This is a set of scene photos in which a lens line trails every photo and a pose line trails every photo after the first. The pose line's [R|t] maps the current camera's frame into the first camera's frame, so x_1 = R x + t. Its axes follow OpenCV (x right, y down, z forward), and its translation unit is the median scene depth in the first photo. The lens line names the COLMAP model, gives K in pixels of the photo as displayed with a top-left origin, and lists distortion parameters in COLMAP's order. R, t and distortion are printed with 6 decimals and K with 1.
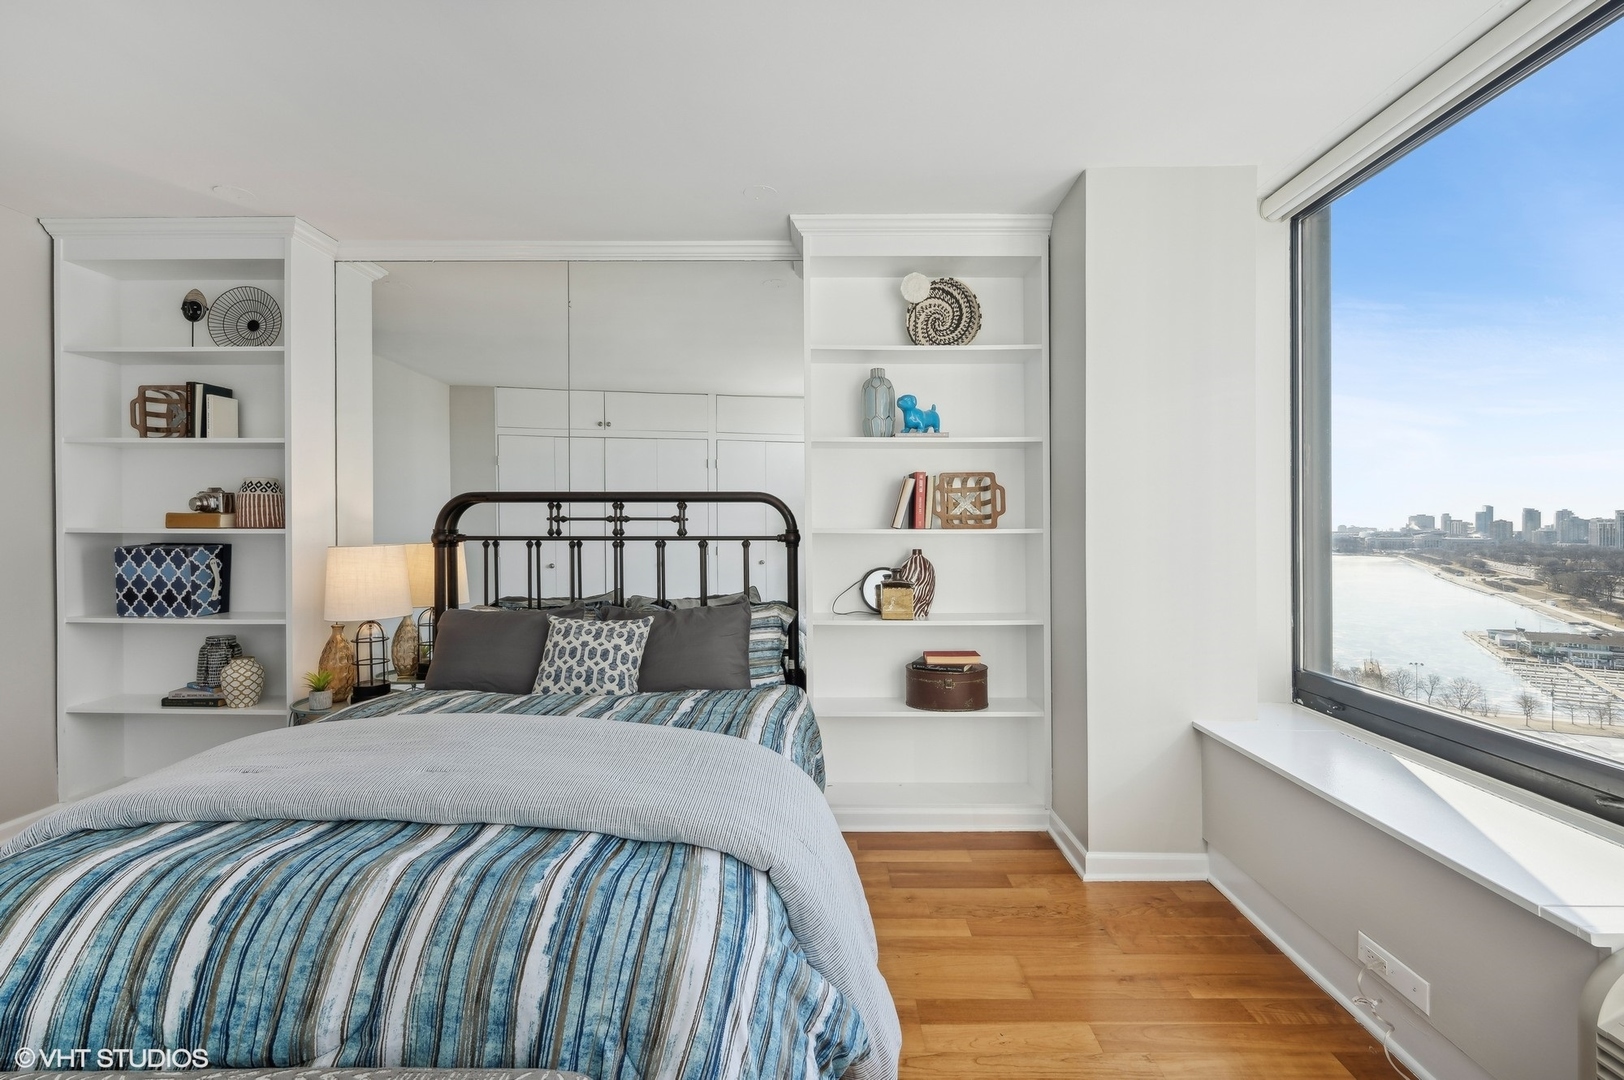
lens RADIAL K [[738.9, 0, 819.1], [0, 738.9, 534.2], [0, 0, 1]] dist [0.001254, -0.000869]
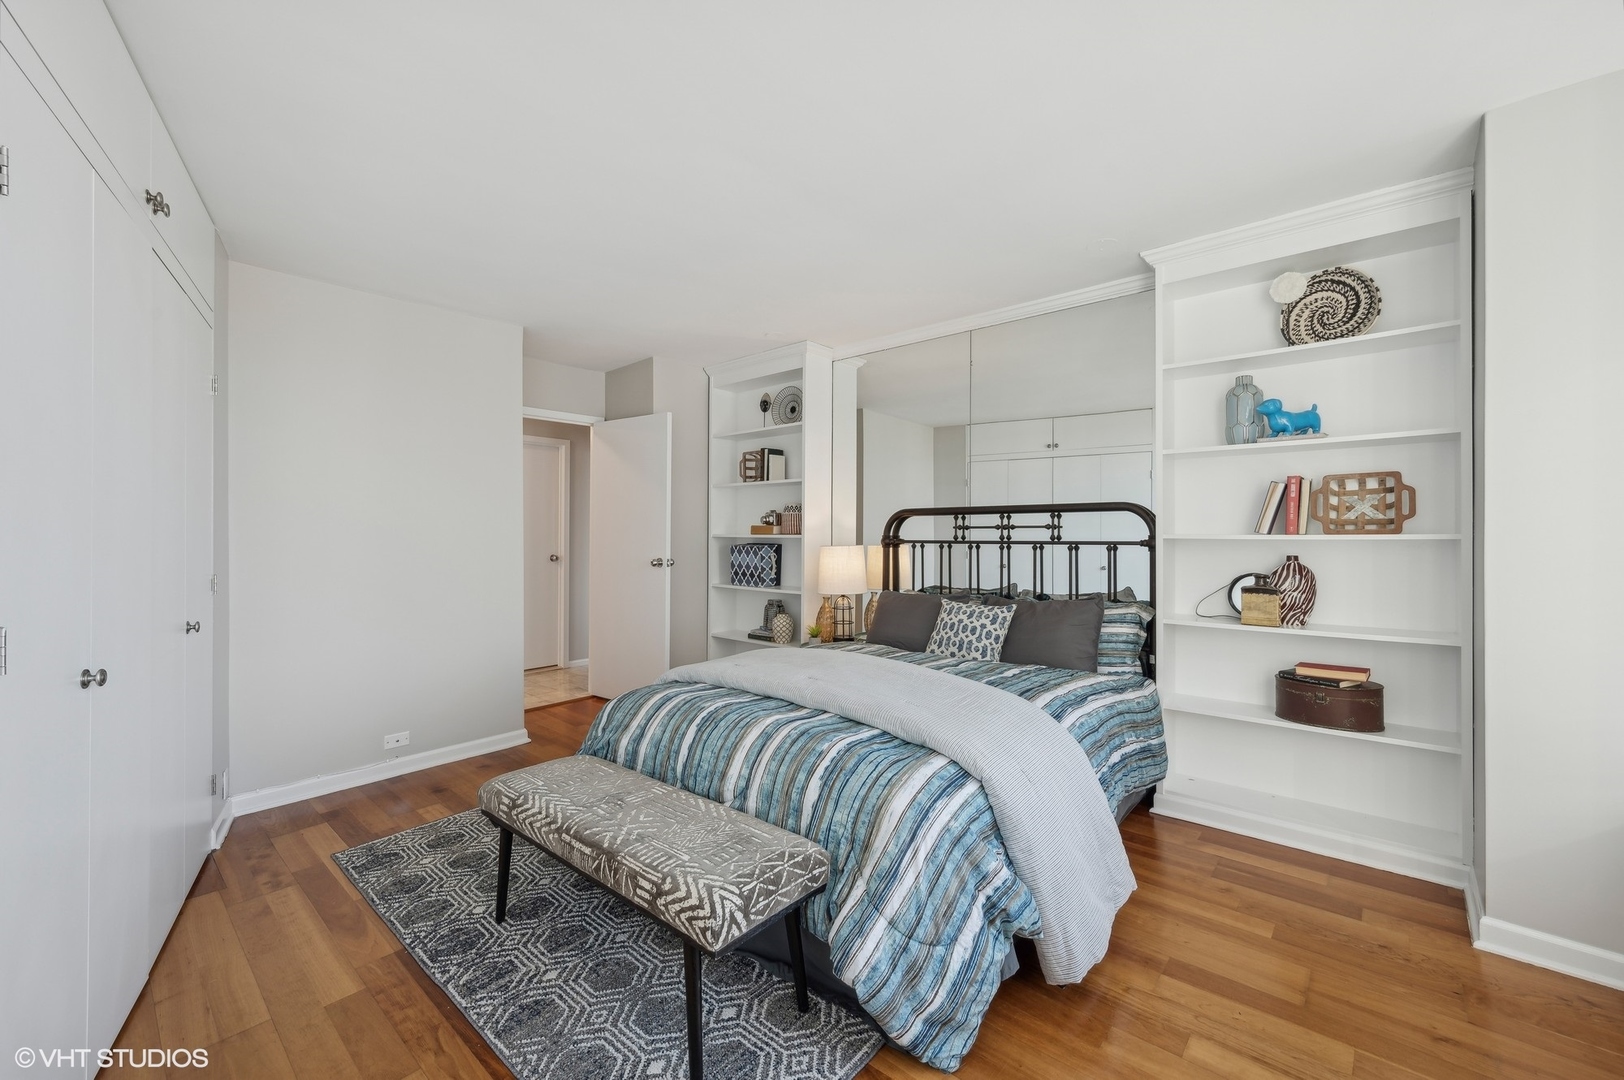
lens RADIAL K [[659.4, 0, 817.6], [0, 659.4, 532.0], [0, 0, 1]] dist [0.001509, 0.000112]
pose [[0.760400, -0.003537, -0.649445, 0.227450], [-0.006008, 0.999904, -0.012481, 0.004037], [0.649427, 0.013392, 0.760306, -0.064206]]
